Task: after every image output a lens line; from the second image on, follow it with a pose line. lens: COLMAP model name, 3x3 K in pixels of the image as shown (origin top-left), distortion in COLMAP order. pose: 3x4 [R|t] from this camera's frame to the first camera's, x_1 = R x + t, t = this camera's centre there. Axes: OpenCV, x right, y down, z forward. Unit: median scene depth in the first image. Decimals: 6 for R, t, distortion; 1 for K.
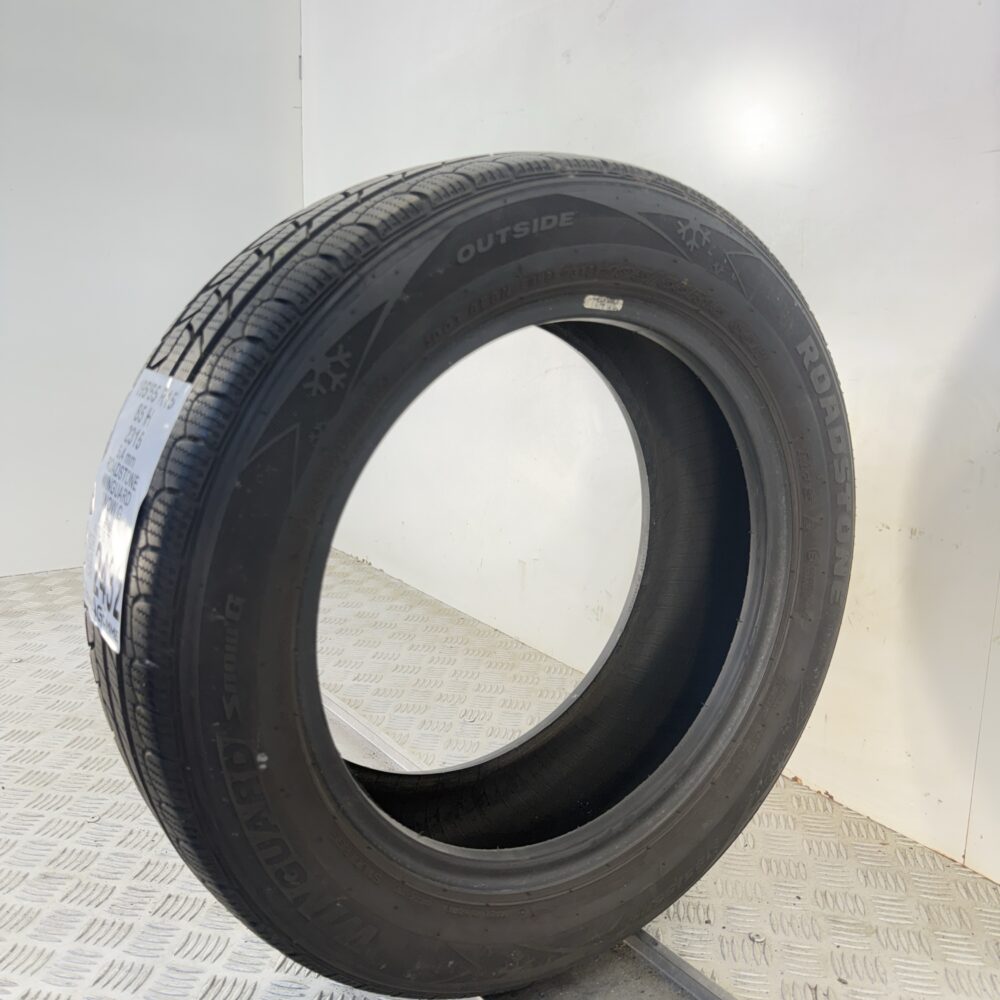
lens RADIAL K [[947.7, 0, 441.2], [0, 947.7, 492.7], [0, 0, 1]] dist [0.047644, 0.000000]
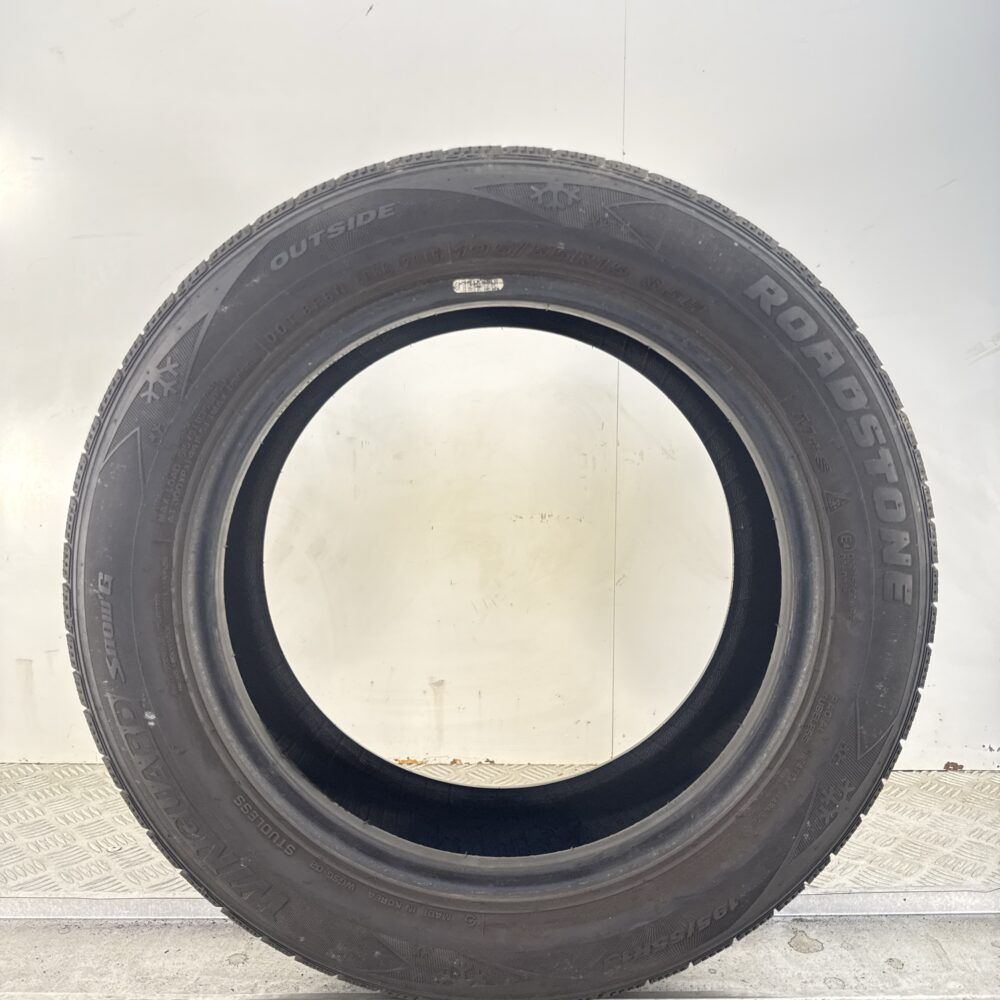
lens RADIAL K [[947.7, 0, 499.0], [0, 947.7, 508.3], [0, 0, 1]] dist [0.047644, 0.000000]
pose [[0.843320, -0.085748, -0.530526, 0.724164], [0.034195, 0.993750, -0.106262, 0.145180], [0.536322, 0.071471, 0.840982, 0.198419]]
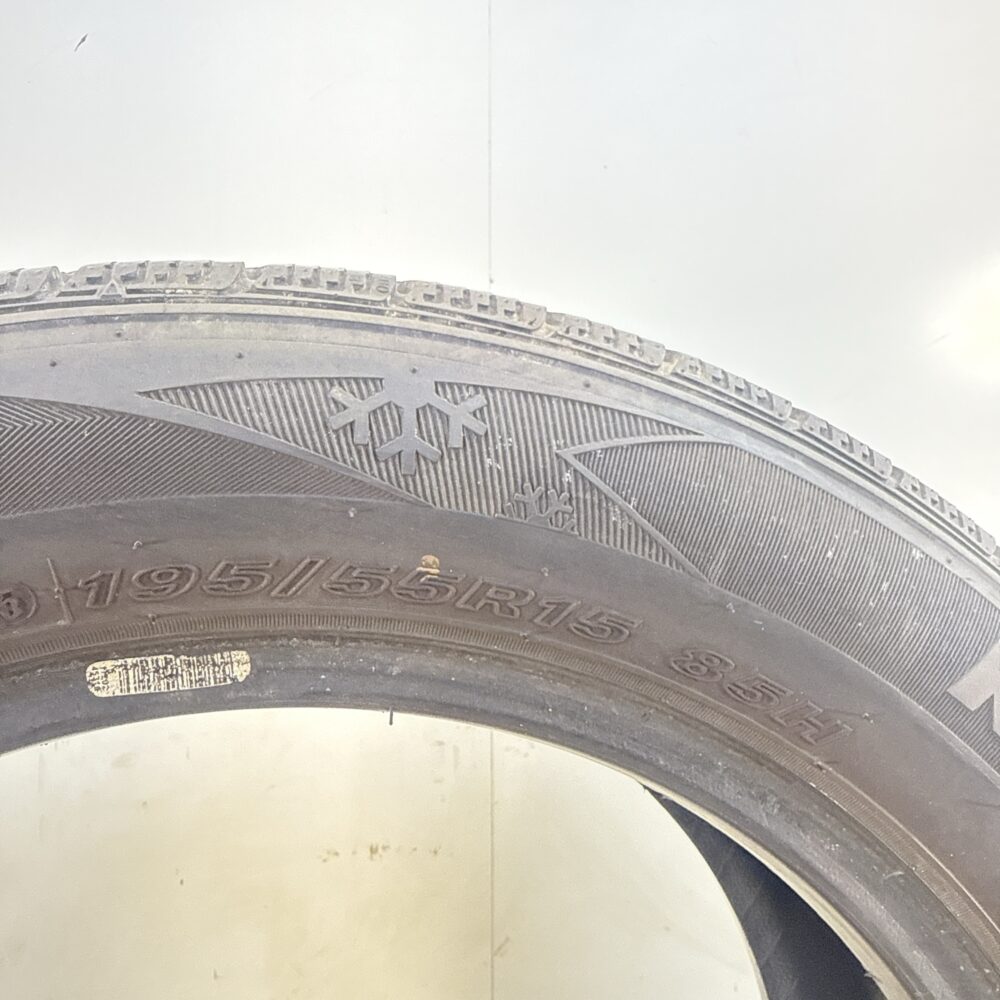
lens RADIAL K [[879.1, 0, 502.5], [0, 879.1, 462.6], [0, 0, 1]] dist [-0.018703, 0.018736]
pose [[0.927326, -0.164071, -0.336372, 0.399666], [0.086840, 0.968583, -0.233038, -0.196662], [0.364039, 0.186891, 0.912440, 0.788224]]
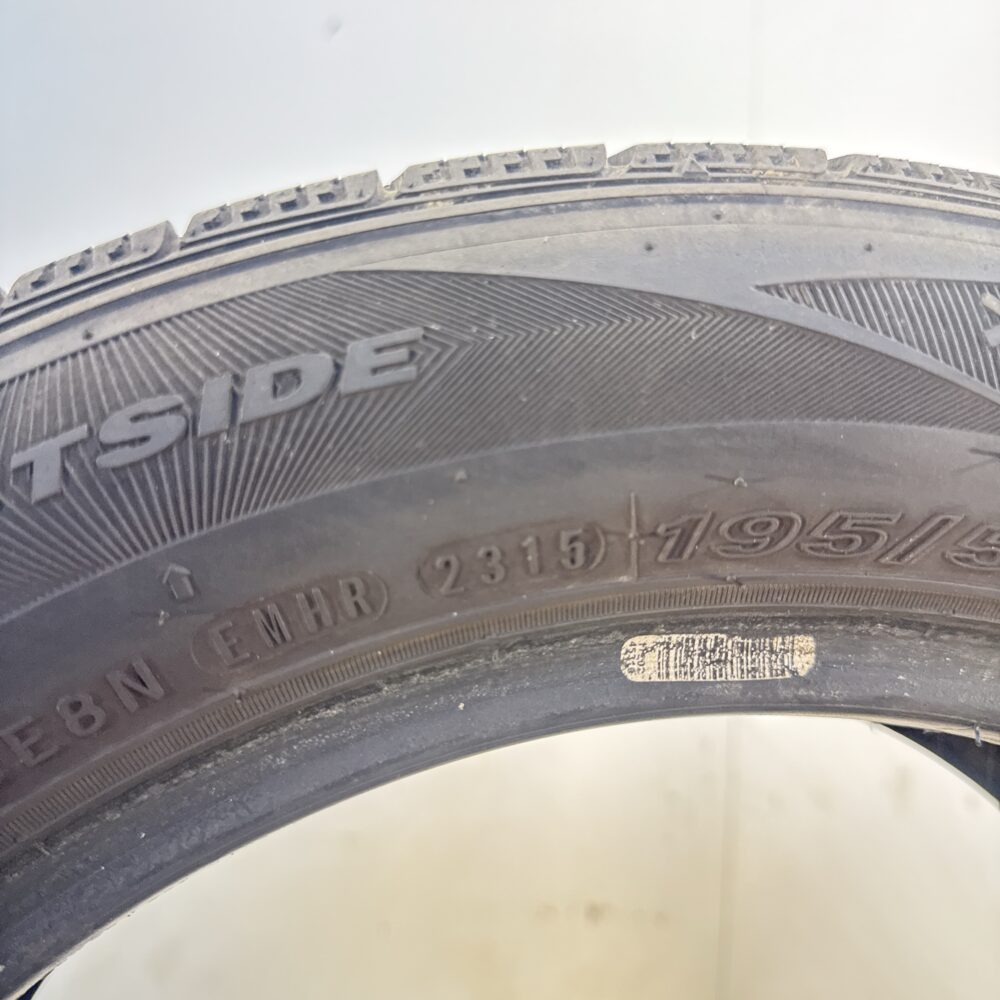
lens RADIAL K [[947.7, 0, 509.6], [0, 947.7, 492.2], [0, 0, 1]] dist [0.047644, 0.000000]
pose [[0.895292, -0.132105, -0.425441, 0.243290], [0.017413, 0.964667, -0.262898, -0.182964], [0.445139, 0.227962, 0.865959, 0.775693]]
